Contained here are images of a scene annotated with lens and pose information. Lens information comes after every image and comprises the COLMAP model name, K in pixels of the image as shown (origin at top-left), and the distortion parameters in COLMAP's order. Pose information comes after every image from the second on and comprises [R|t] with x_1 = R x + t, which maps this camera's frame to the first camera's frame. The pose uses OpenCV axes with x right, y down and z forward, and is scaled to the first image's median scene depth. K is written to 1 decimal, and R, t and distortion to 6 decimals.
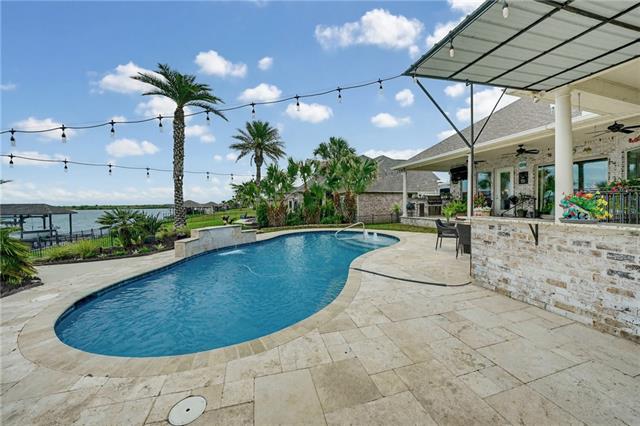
lens RADIAL K [[225.0, 0, 320.5], [0, 225.0, 214.5], [0, 0, 1]] dist [-0.018402, 0.000182]
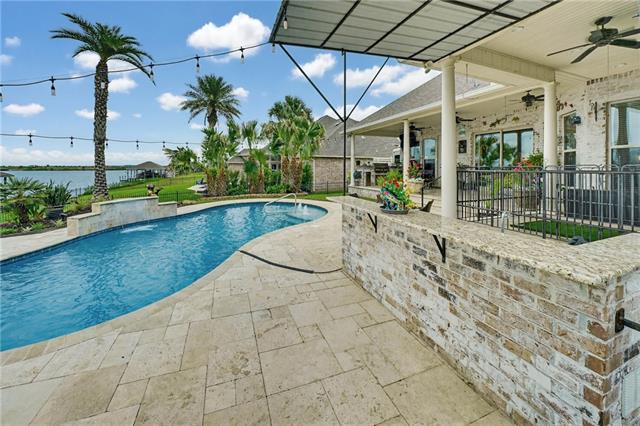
lens RADIAL K [[249.8, 0, 319.8], [0, 249.8, 174.6], [0, 0, 1]] dist [-0.022336, 0.000179]
pose [[0.998372, 0.001279, 0.057030, 0.249233], [-0.000664, 0.999941, -0.010813, -0.034120], [-0.057040, 0.010757, 0.998314, -0.012348]]
